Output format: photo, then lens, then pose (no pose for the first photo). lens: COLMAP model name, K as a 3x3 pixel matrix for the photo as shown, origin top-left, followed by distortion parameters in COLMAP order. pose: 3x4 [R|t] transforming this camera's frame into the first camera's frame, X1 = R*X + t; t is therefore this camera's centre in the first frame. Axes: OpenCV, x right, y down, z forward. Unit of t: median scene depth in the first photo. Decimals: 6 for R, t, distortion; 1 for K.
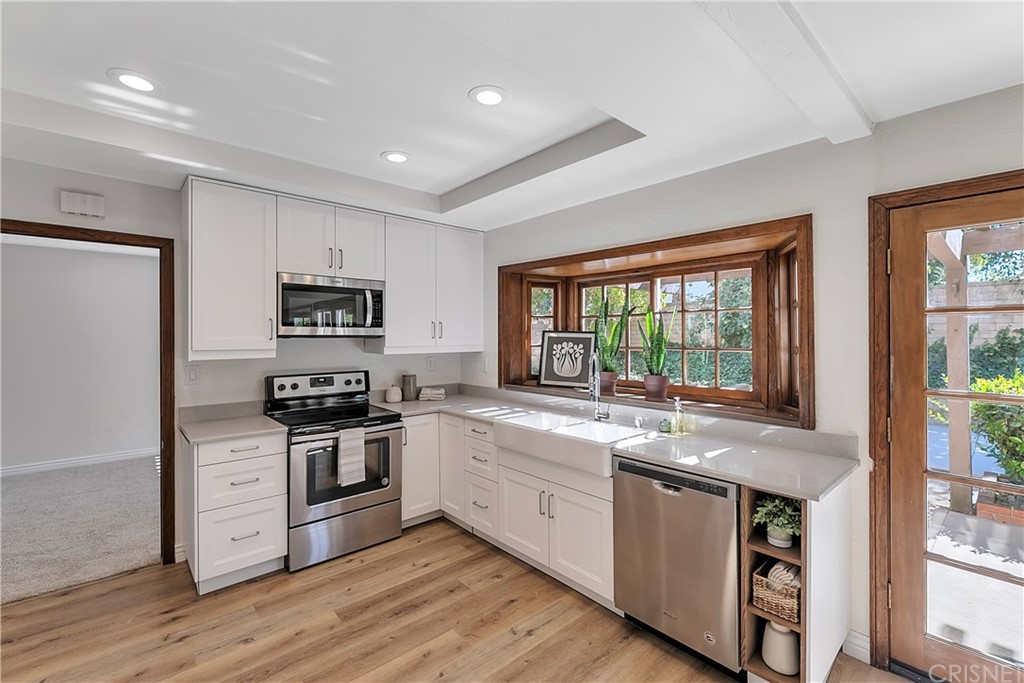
lens RADIAL K [[448.2, 0, 511.7], [0, 448.2, 335.5], [0, 0, 1]] dist [0.002122, 0.000070]
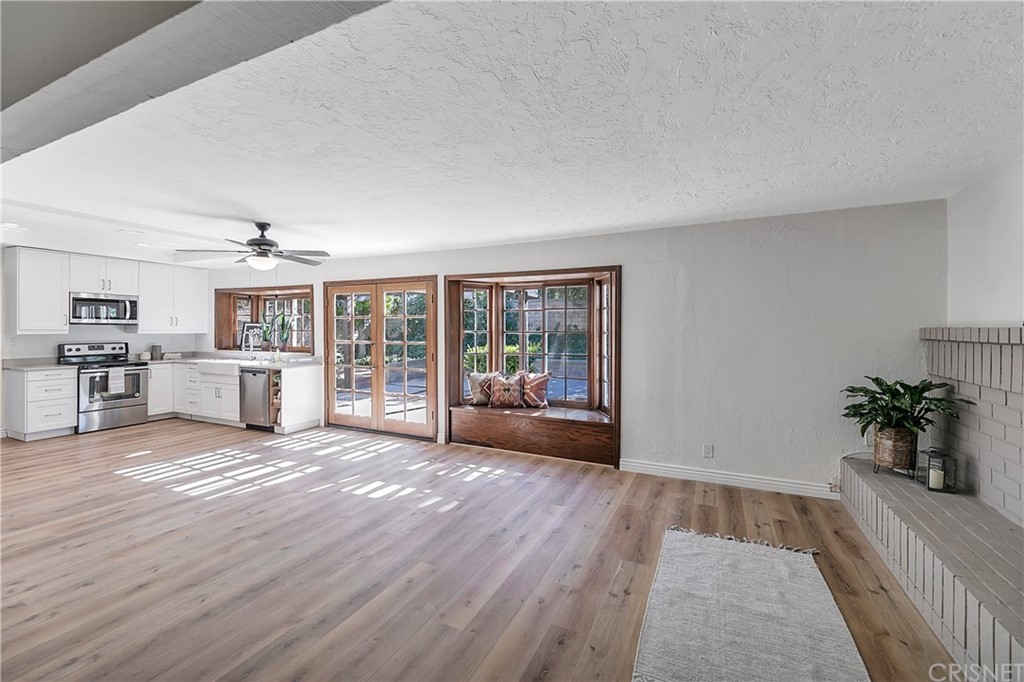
lens RADIAL K [[426.5, 0, 516.0], [0, 426.5, 329.8], [0, 0, 1]] dist [-0.001392, -0.000197]
pose [[0.915863, 0.005028, 0.401459, 0.524780], [-0.005535, 0.999985, 0.000102, 0.018440], [-0.401453, -0.002315, 0.915877, -1.489840]]
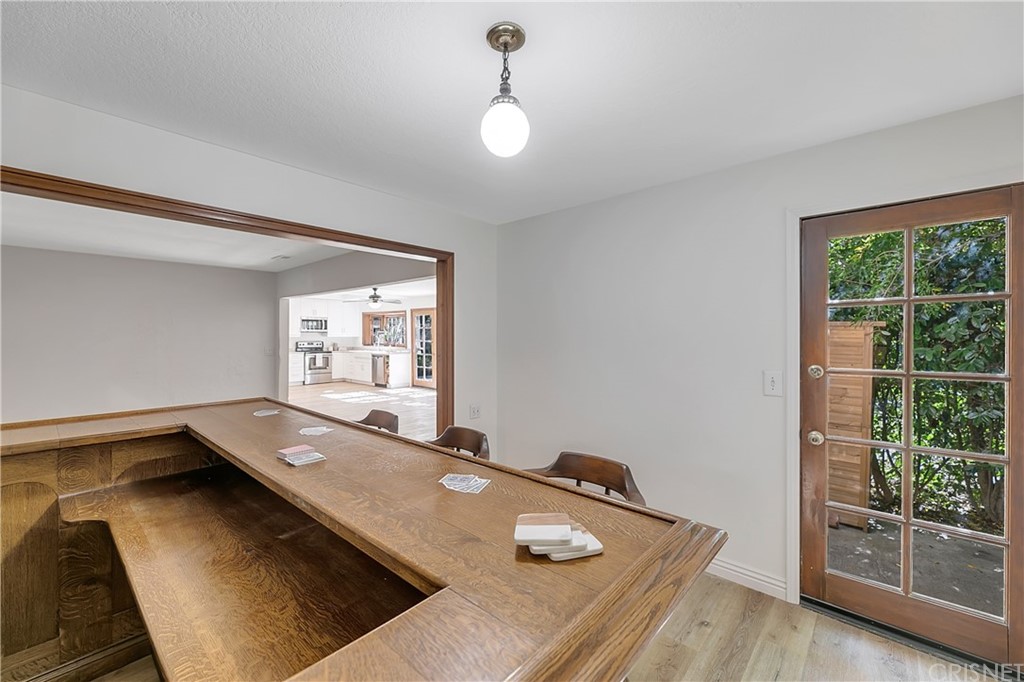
lens RADIAL K [[426.5, 0, 516.0], [0, 426.5, 329.8], [0, 0, 1]] dist [-0.001392, -0.000197]
pose [[0.992951, 0.001731, 0.118515, 0.955865], [-0.000739, 0.999964, -0.008413, 0.013838], [-0.118525, 0.008266, 0.992917, -3.041939]]
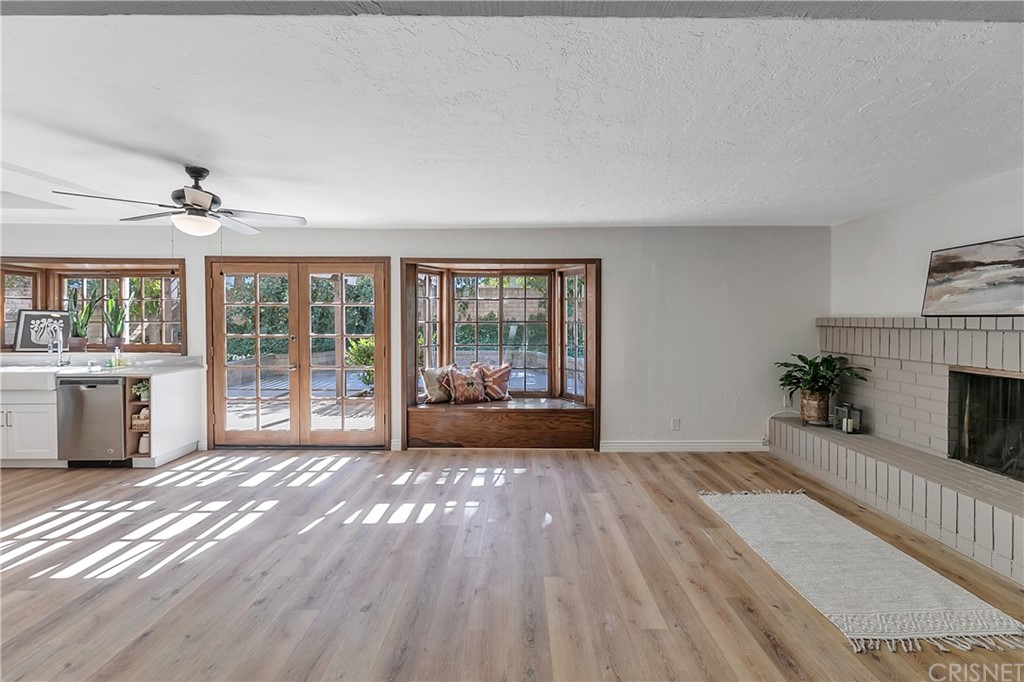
lens RADIAL K [[428.1, 0, 520.0], [0, 428.1, 323.8], [0, 0, 1]] dist [-0.000234, 0.000078]
pose [[0.653240, -0.002467, 0.757147, 0.100781], [-0.003416, 0.999975, 0.006205, 0.022421], [-0.757143, -0.006639, 0.653215, -1.115860]]
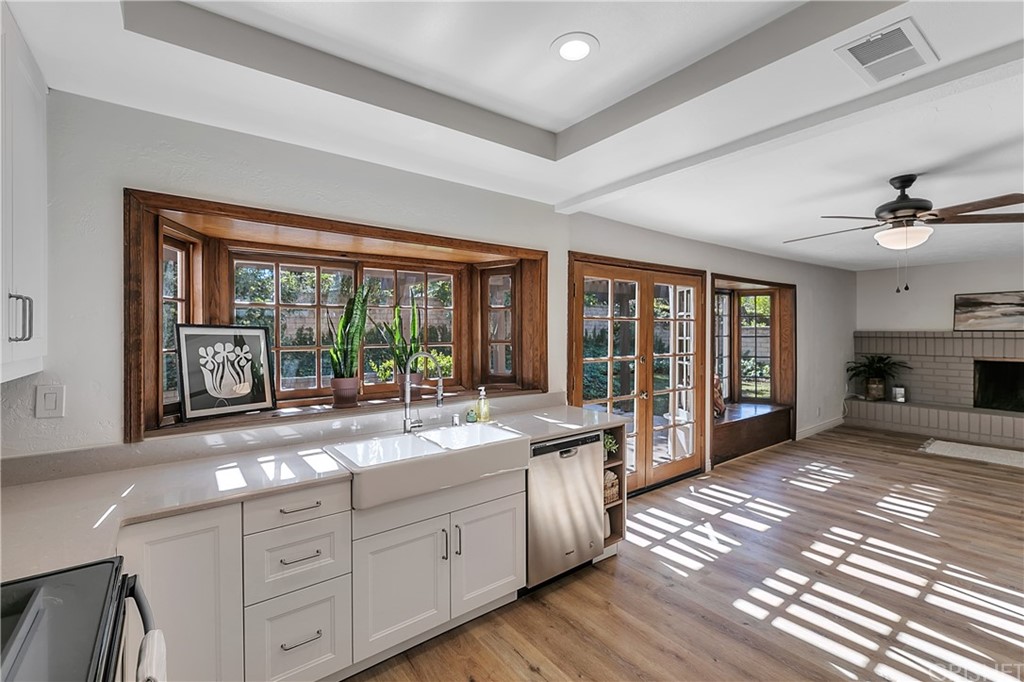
lens RADIAL K [[448.2, 0, 511.7], [0, 448.2, 335.0], [0, 0, 1]] dist [0.002122, 0.000070]
pose [[0.068350, -0.007977, 0.997630, -0.592620], [0.004779, 0.999959, 0.007668, 0.000842], [-0.997650, 0.004244, 0.068385, 0.698097]]
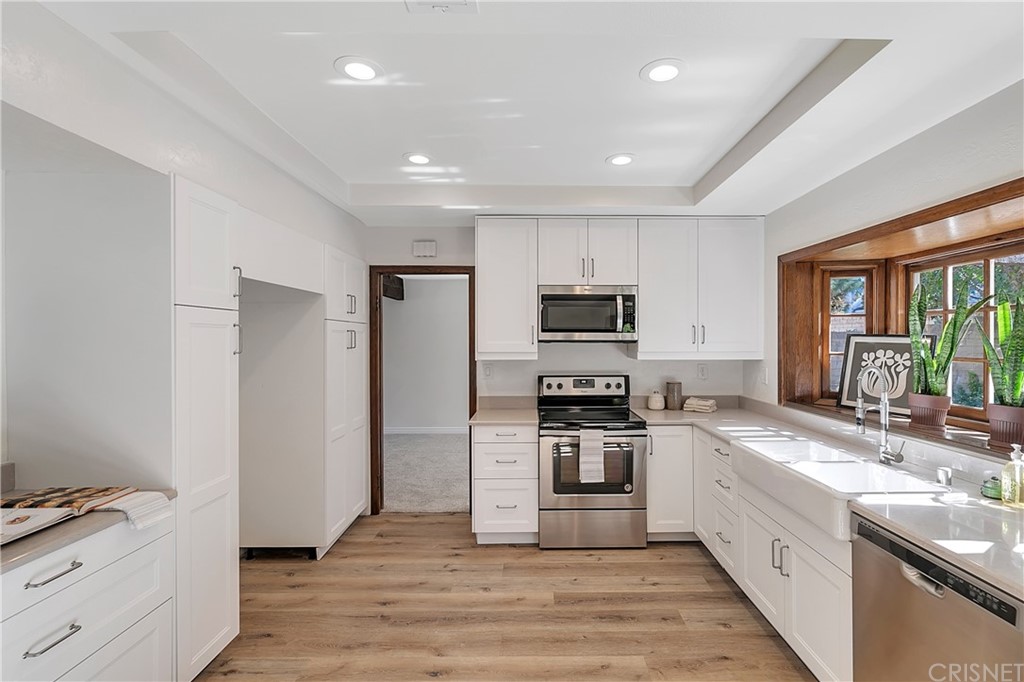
lens RADIAL K [[464.1, 0, 532.7], [0, 464.1, 341.2], [0, 0, 1]] dist [-0.002261, -0.000371]
pose [[0.754626, 0.002320, -0.656151, 0.233308], [-0.000168, 0.999994, 0.003342, -0.002048], [0.656156, -0.002412, 0.754622, 0.088544]]
